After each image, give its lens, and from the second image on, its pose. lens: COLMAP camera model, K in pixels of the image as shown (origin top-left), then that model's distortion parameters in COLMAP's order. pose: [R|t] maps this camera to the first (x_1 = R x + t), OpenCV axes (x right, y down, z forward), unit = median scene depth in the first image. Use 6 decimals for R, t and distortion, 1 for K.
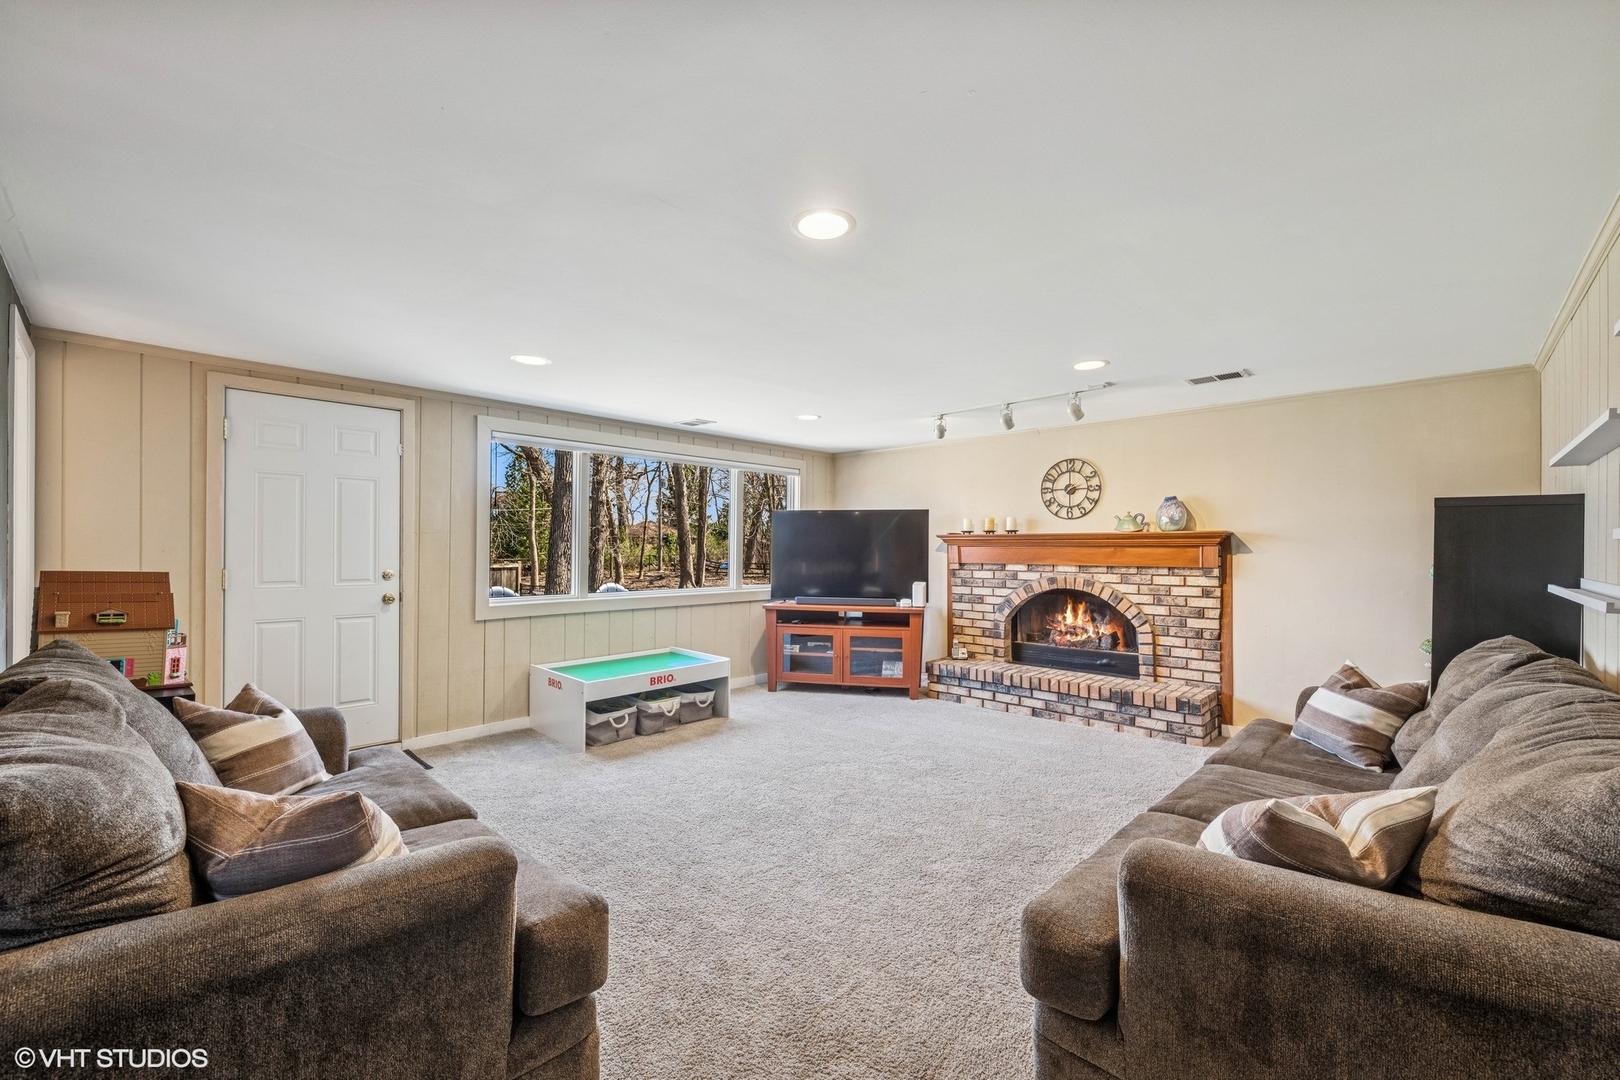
lens RADIAL K [[661.8, 0, 806.9], [0, 661.8, 541.7], [0, 0, 1]] dist [0.001301, 0.000125]
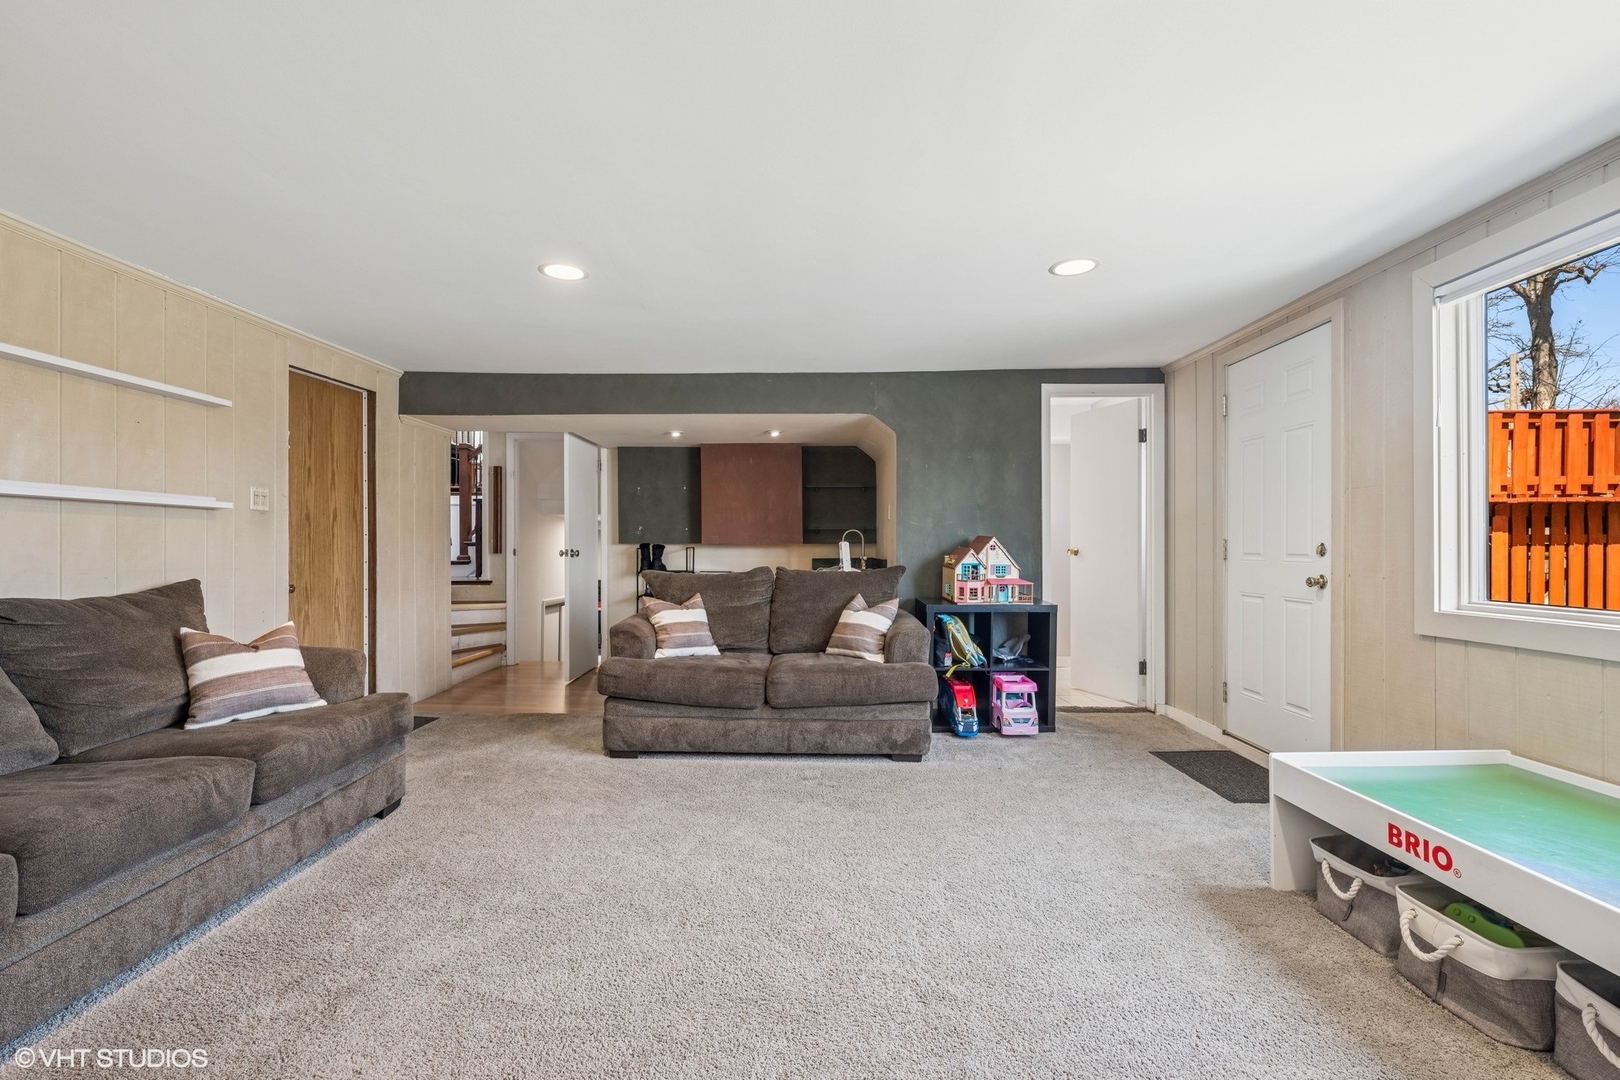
lens RADIAL K [[704.6, 0, 805.8], [0, 704.6, 548.3], [0, 0, 1]] dist [0.000956, 0.000057]
pose [[-0.728862, 0.001264, -0.684660, 0.319351], [0.004768, 0.999983, -0.003230, 0.048584], [0.684644, -0.005619, -0.728856, 1.157350]]
